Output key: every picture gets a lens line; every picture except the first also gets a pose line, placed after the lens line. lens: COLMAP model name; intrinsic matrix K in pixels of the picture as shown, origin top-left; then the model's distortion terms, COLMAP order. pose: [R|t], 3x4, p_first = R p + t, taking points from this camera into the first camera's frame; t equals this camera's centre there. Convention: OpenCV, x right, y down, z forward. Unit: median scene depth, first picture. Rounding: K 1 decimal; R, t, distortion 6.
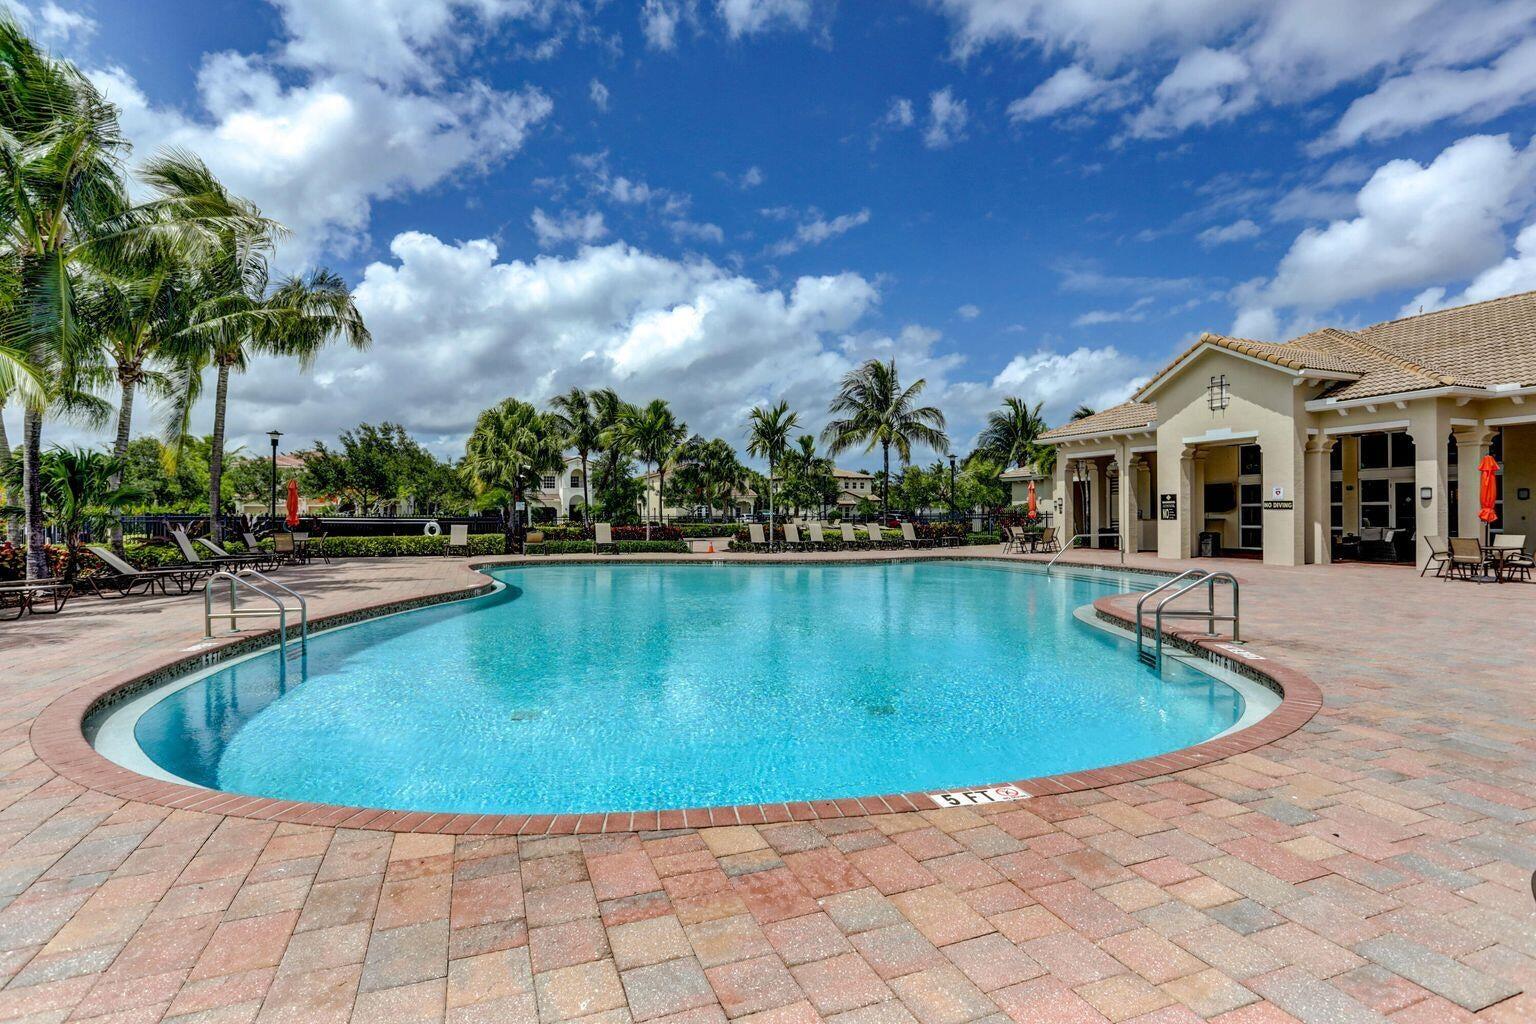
lens RADIAL K [[743.1, 0, 765.2], [0, 743.1, 502.6], [0, 0, 1]] dist [-0.019979, 0.005399]
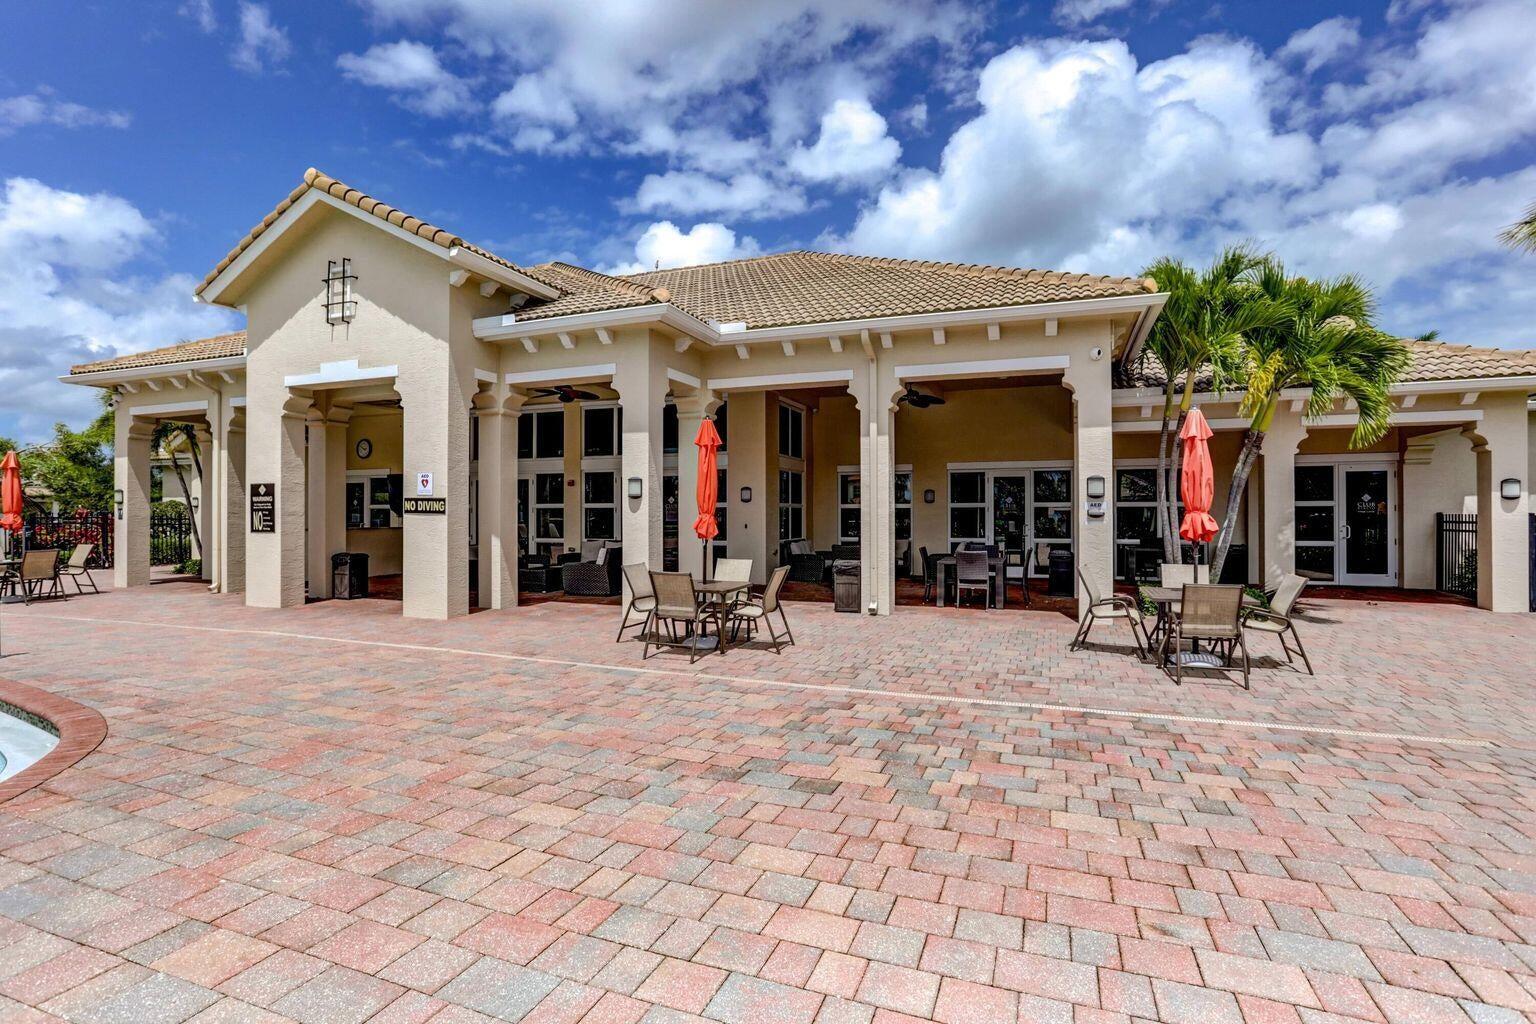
lens RADIAL K [[743.1, 0, 782.1], [0, 743.1, 513.2], [0, 0, 1]] dist [-0.019979, 0.005399]
pose [[0.657034, 0.002806, 0.753856, 0.399055], [-0.009765, 0.999941, 0.004789, 0.003205], [-0.753798, -0.010508, 0.657022, 0.389904]]
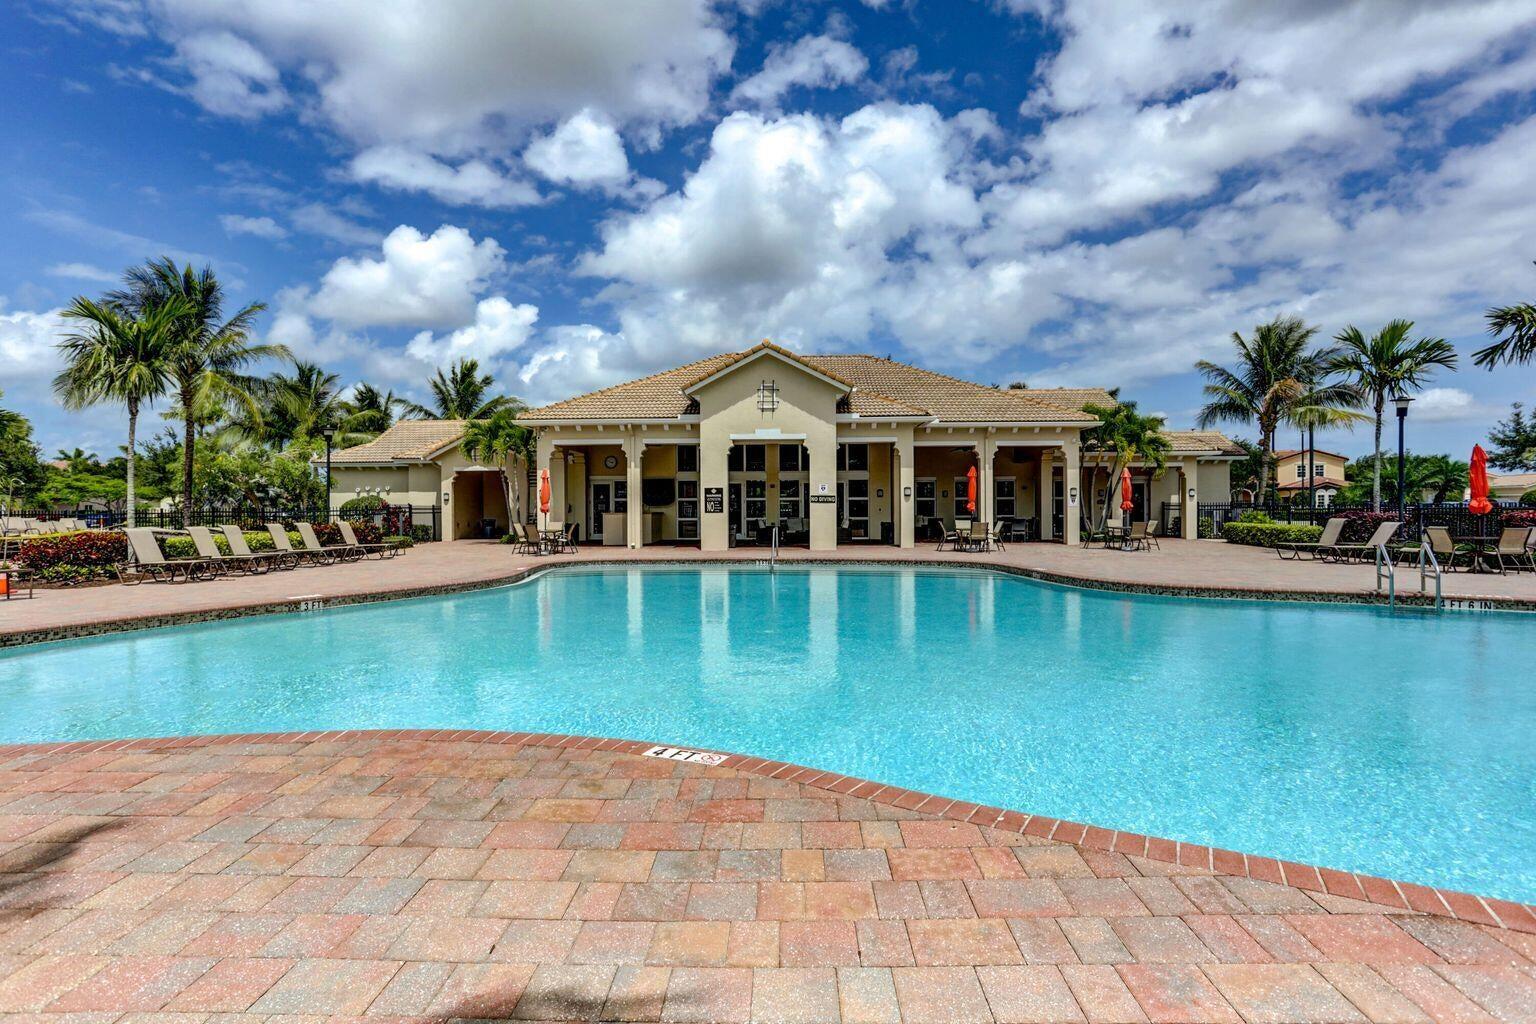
lens RADIAL K [[743.1, 0, 737.9], [0, 743.1, 502.2], [0, 0, 1]] dist [-0.019979, 0.005399]
pose [[0.384461, 0.006802, 0.923116, -0.396822], [-0.008157, 0.999959, -0.003971, 0.012766], [-0.923105, -0.006003, 0.384501, 0.576870]]
